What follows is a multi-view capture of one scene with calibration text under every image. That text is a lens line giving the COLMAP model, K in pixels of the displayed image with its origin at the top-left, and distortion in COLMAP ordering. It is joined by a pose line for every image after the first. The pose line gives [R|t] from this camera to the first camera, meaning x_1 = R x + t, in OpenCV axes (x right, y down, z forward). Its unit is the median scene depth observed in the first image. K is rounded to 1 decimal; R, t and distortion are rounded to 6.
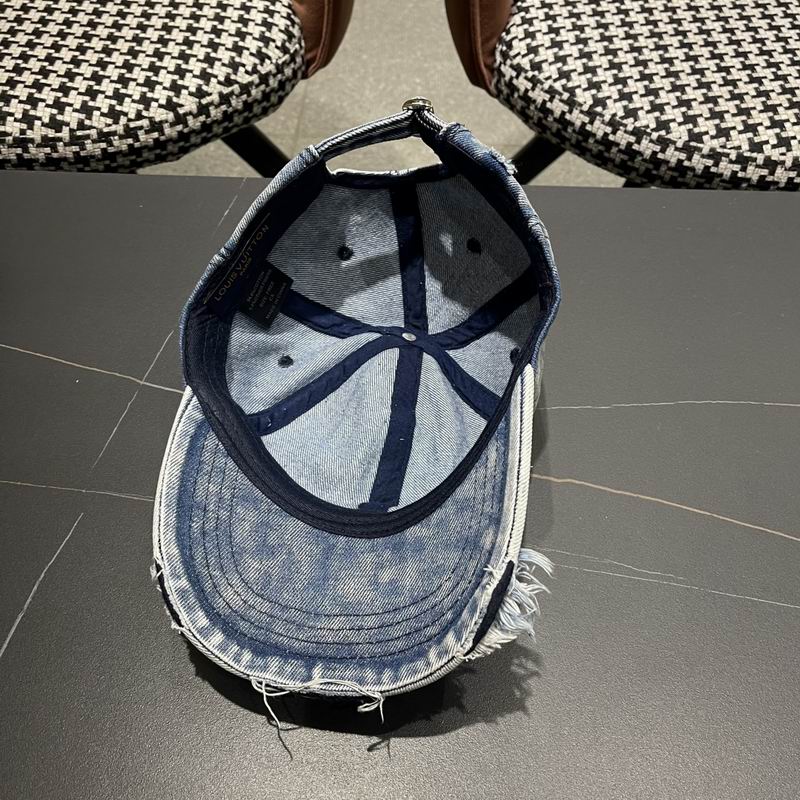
lens RADIAL K [[834.6, 0, 400.1], [0, 834.6, 403.4], [0, 0, 1]] dist [0.006583, 0.000000]
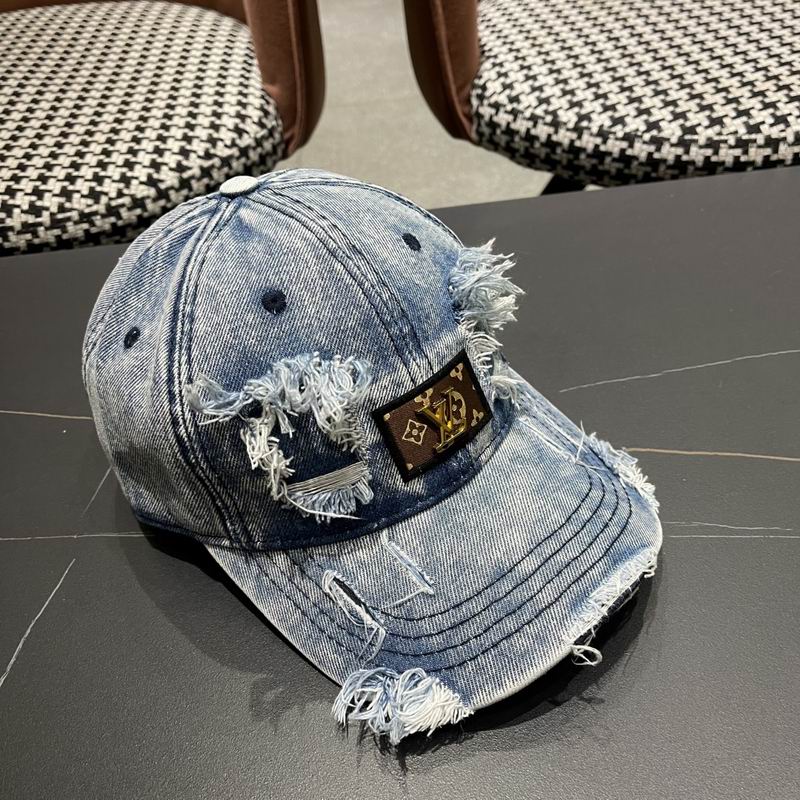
lens RADIAL K [[834.6, 0, 404.1], [0, 834.6, 411.5], [0, 0, 1]] dist [0.006583, 0.000000]
pose [[0.990147, -0.140031, -0.000573, -0.018054], [0.136976, 0.969384, -0.203794, 0.143307], [0.029093, 0.201708, 0.979014, 0.101811]]
